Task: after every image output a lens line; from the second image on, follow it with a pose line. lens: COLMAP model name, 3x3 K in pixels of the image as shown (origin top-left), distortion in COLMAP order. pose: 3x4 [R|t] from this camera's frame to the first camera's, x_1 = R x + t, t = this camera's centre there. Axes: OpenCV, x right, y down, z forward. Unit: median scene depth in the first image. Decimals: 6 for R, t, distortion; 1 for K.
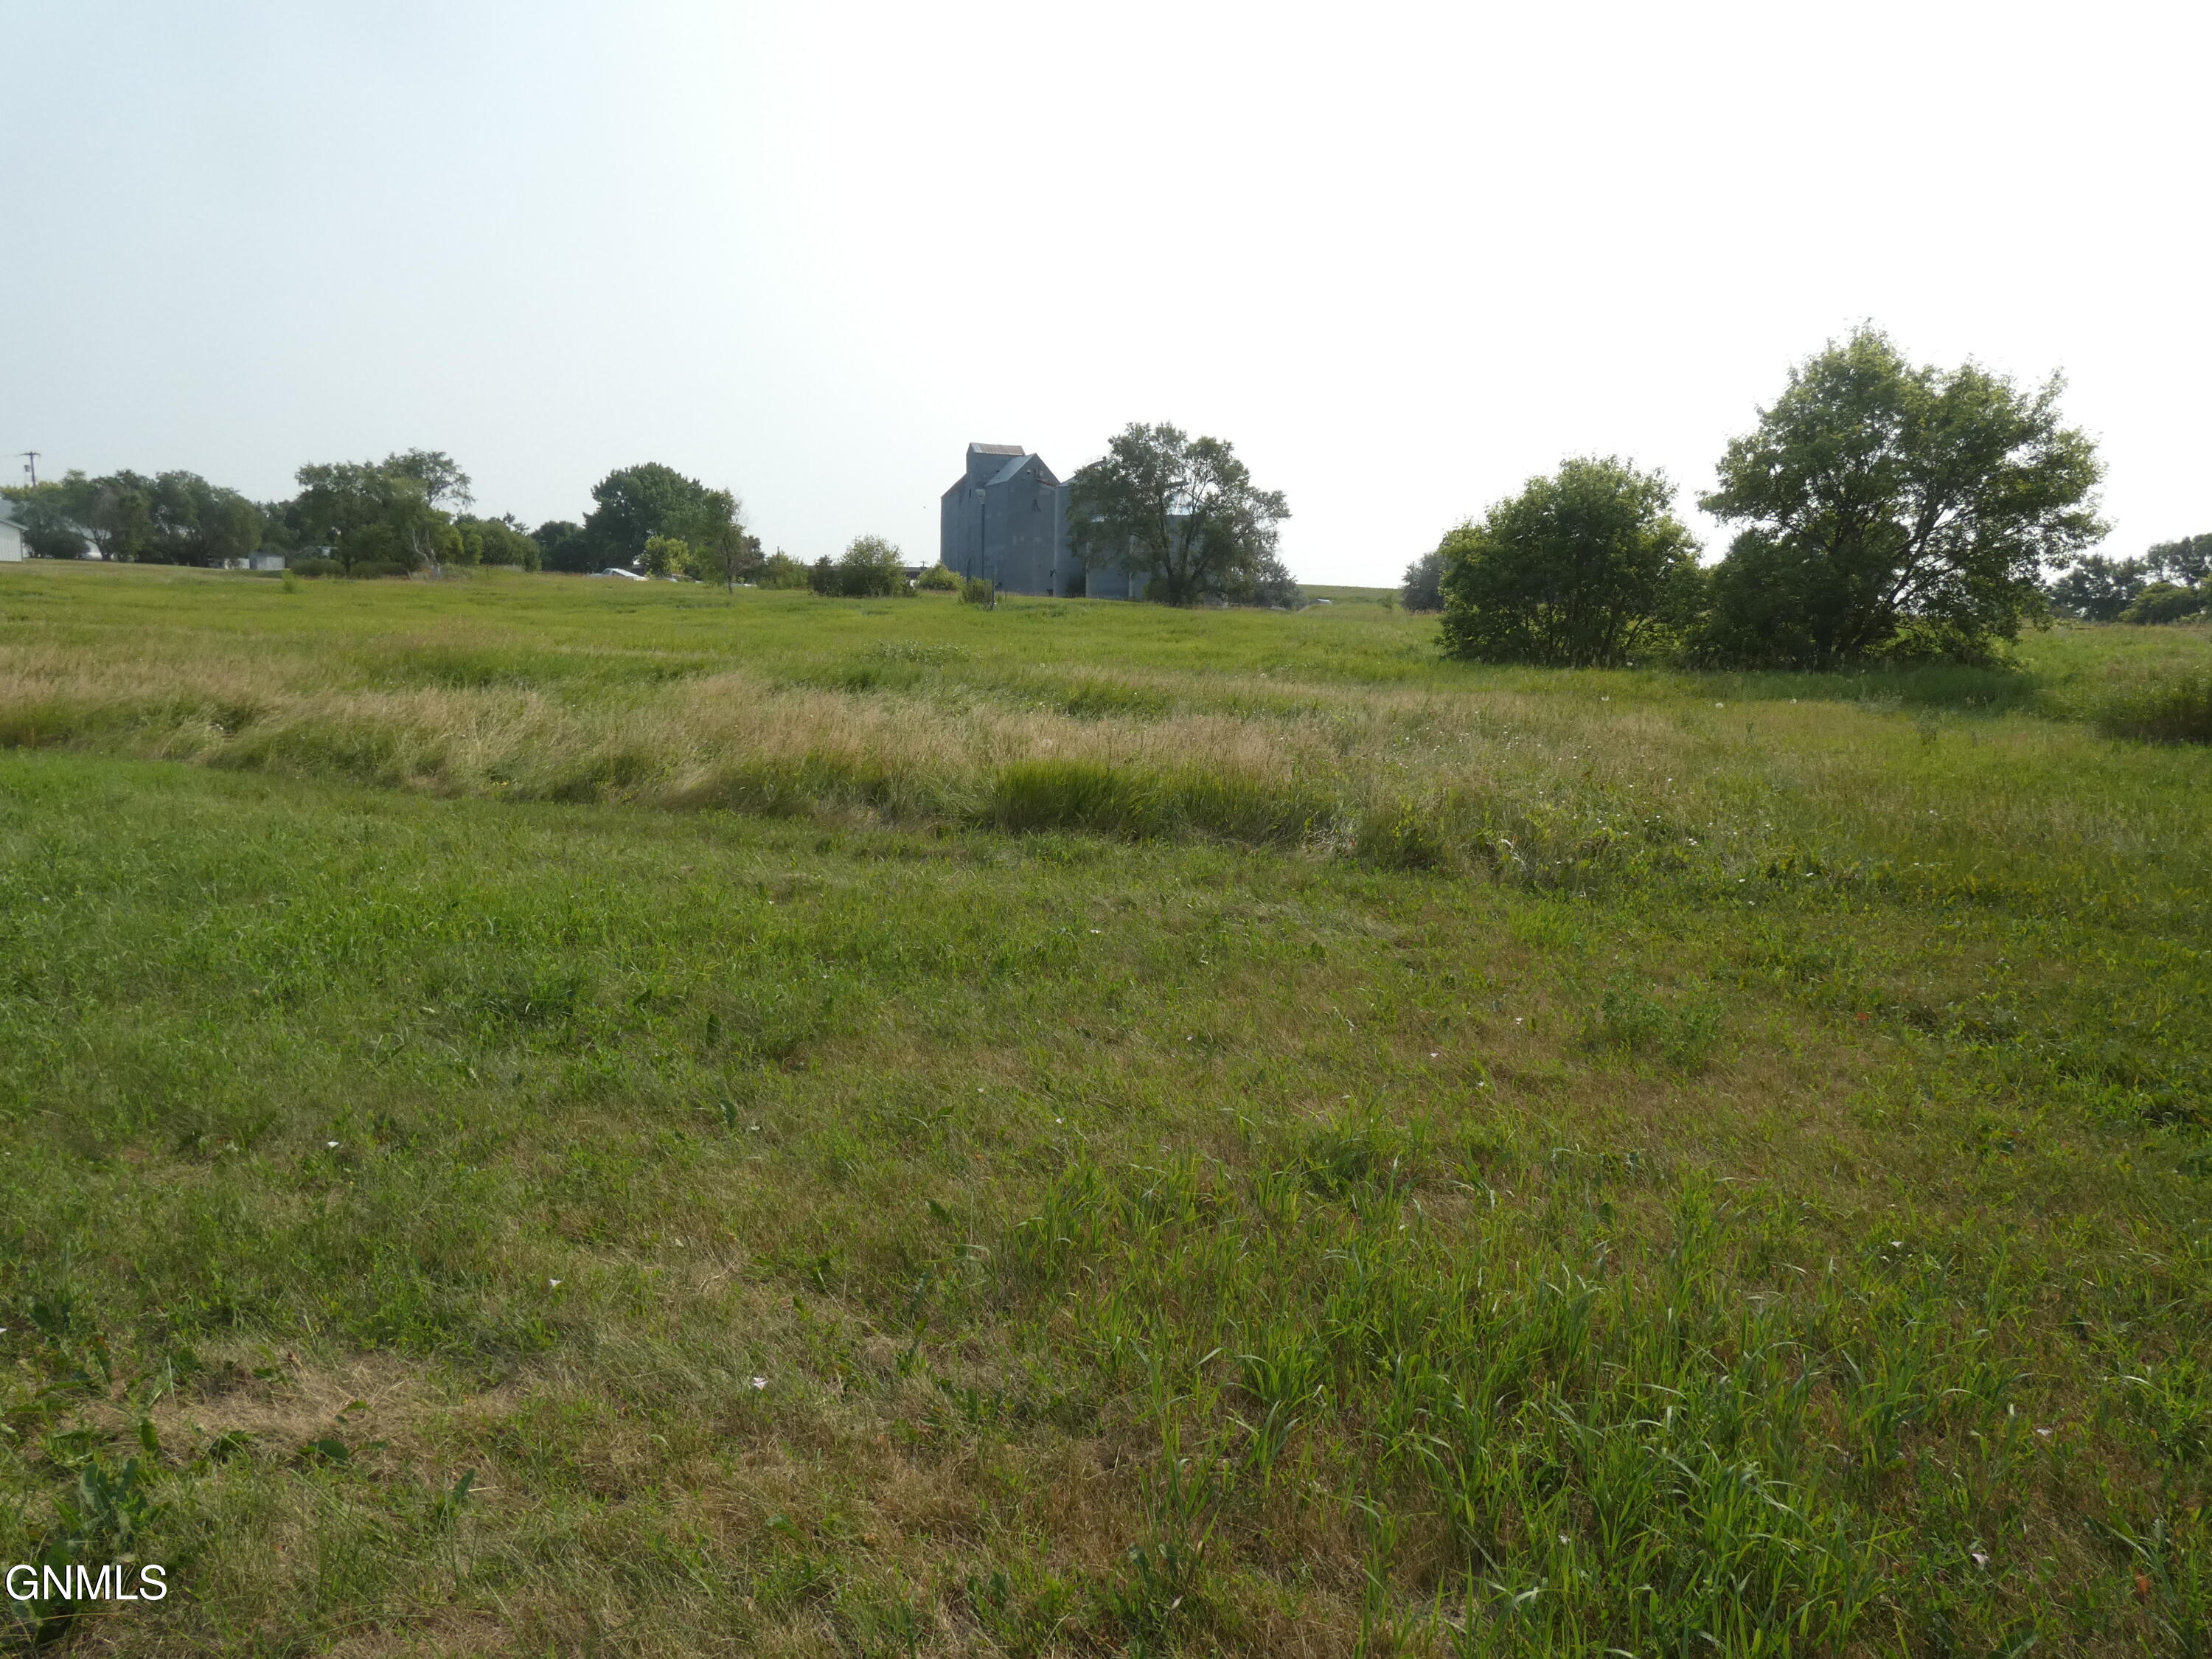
lens RADIAL K [[1341.9, 0, 1116.4], [0, 1341.9, 819.3], [0, 0, 1]] dist [0.005502, -0.003288]
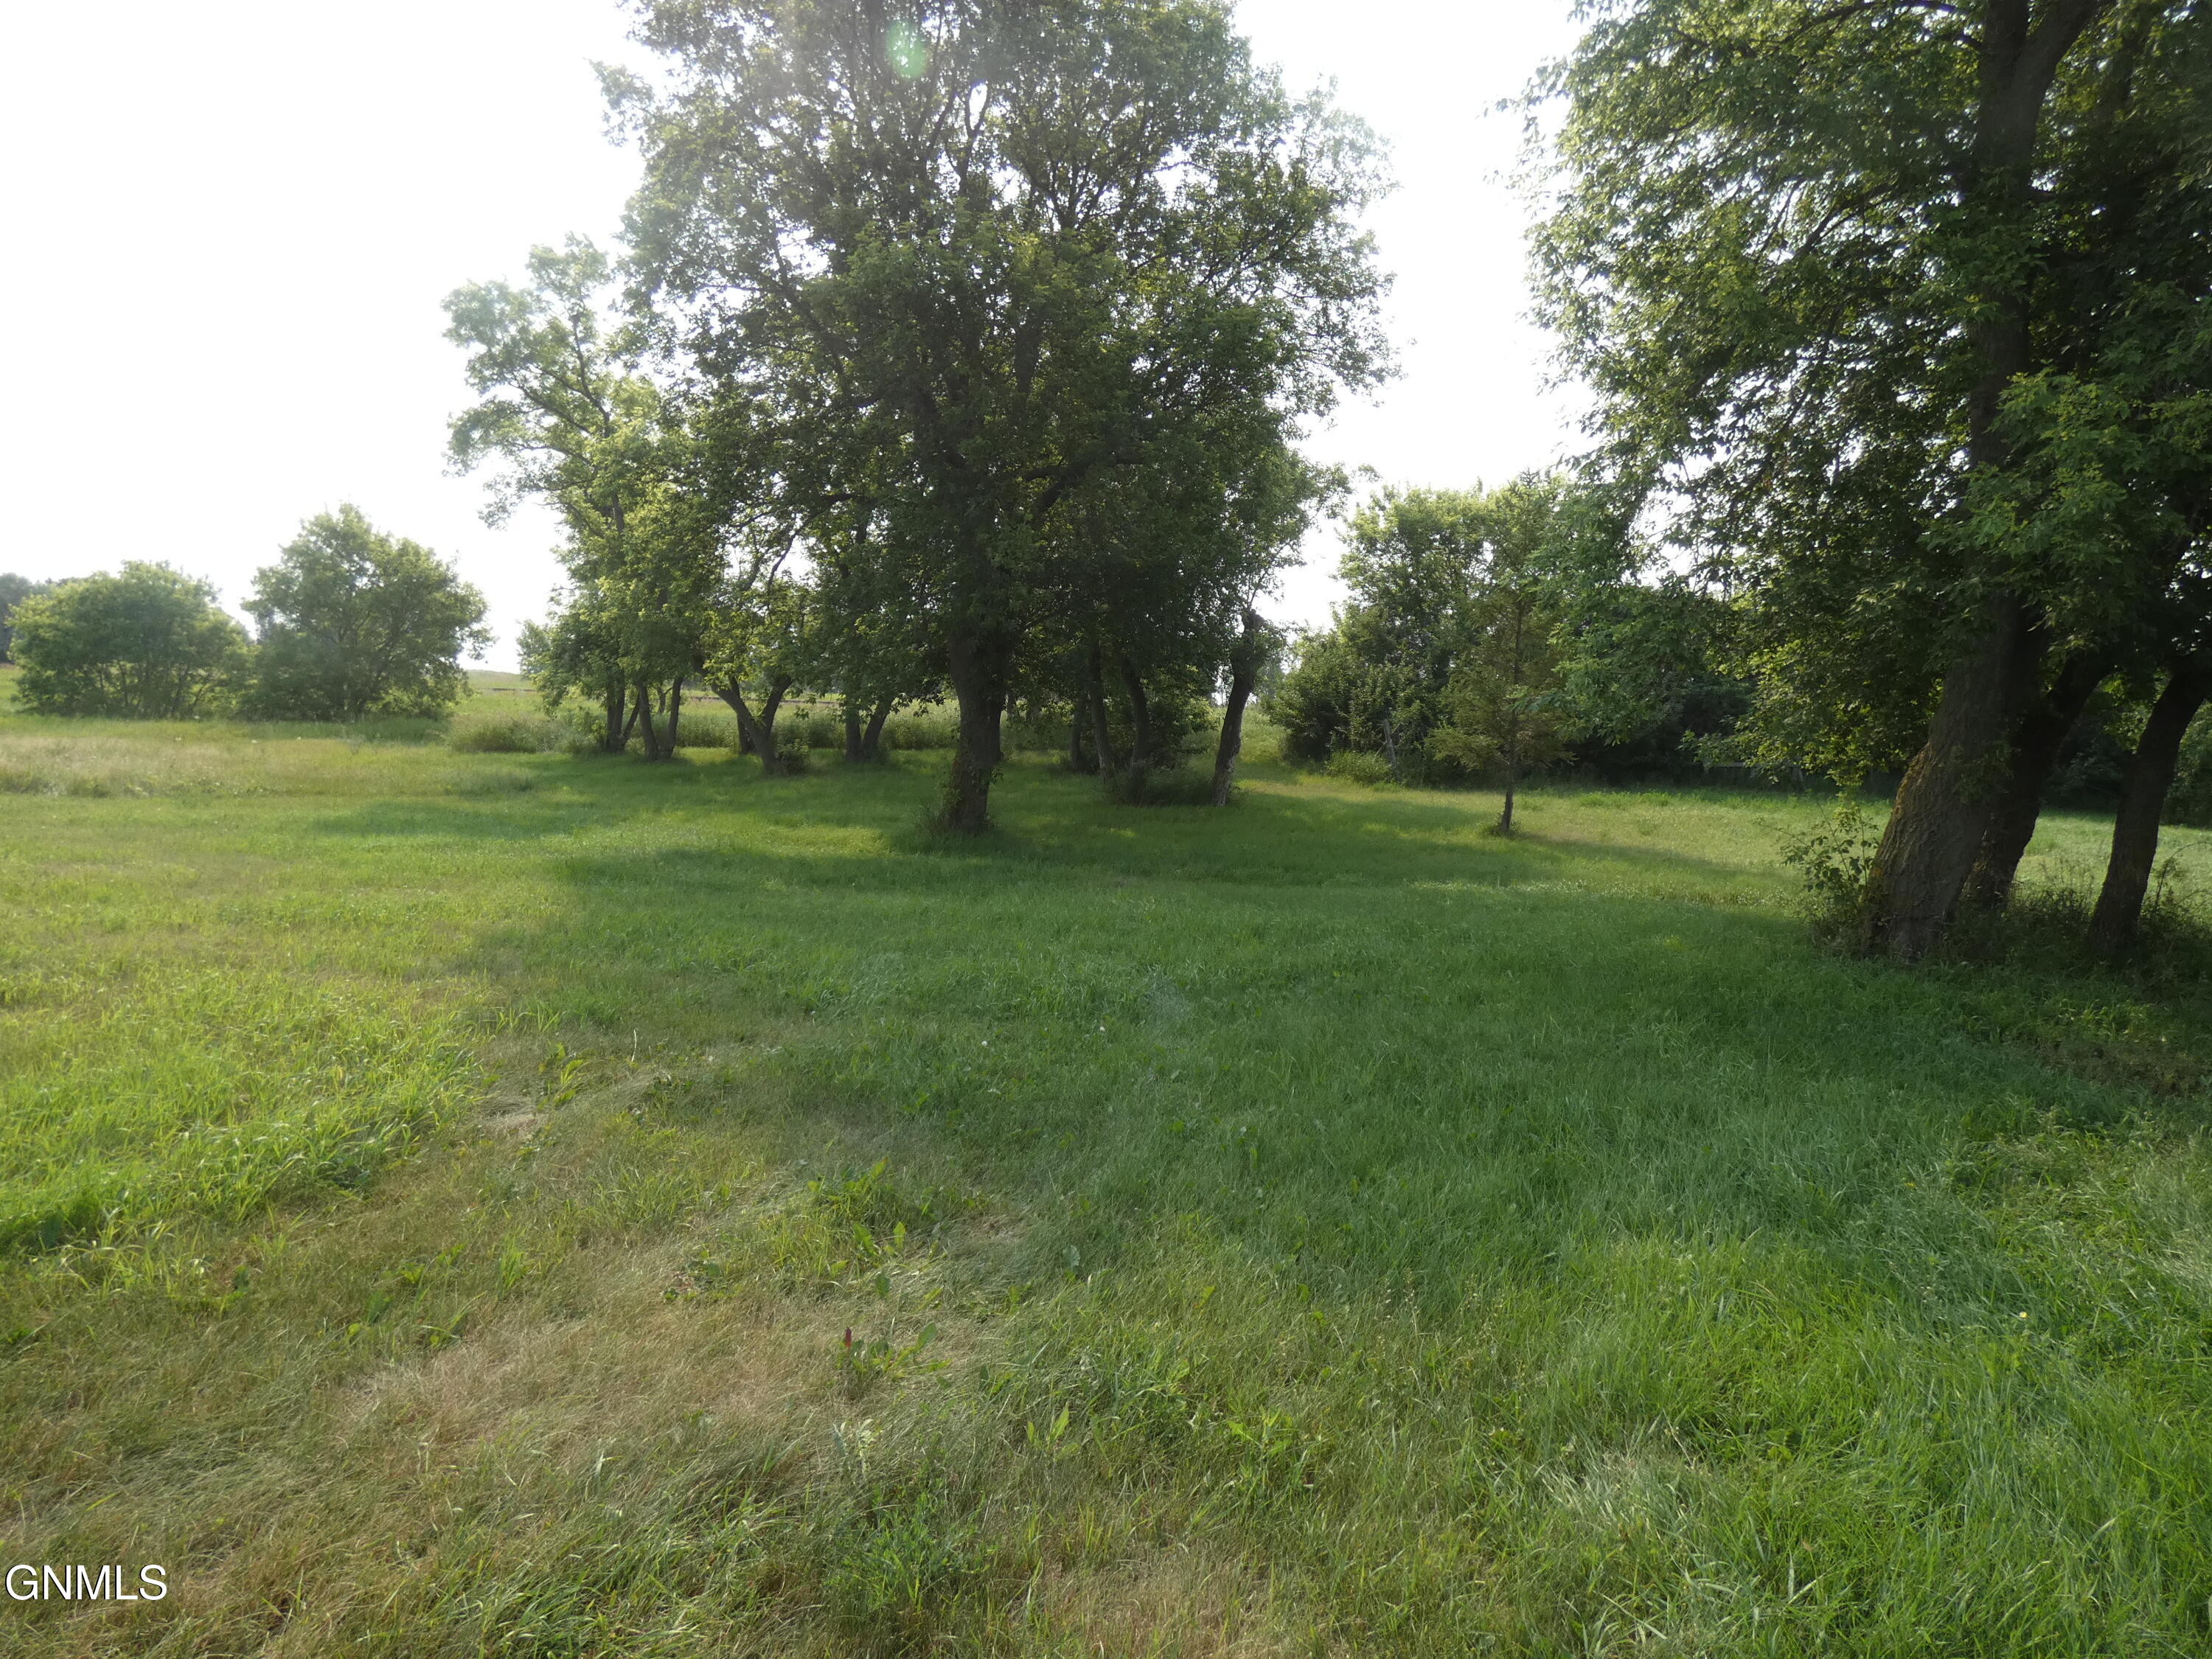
lens RADIAL K [[1341.9, 0, 1113.2], [0, 1341.9, 805.7], [0, 0, 1]] dist [0.005502, -0.003288]
pose [[0.578804, -0.059814, 0.813270, -0.219231], [0.097639, 0.995215, 0.003706, 0.067067], [-0.809600, 0.077262, 0.581875, -0.606807]]
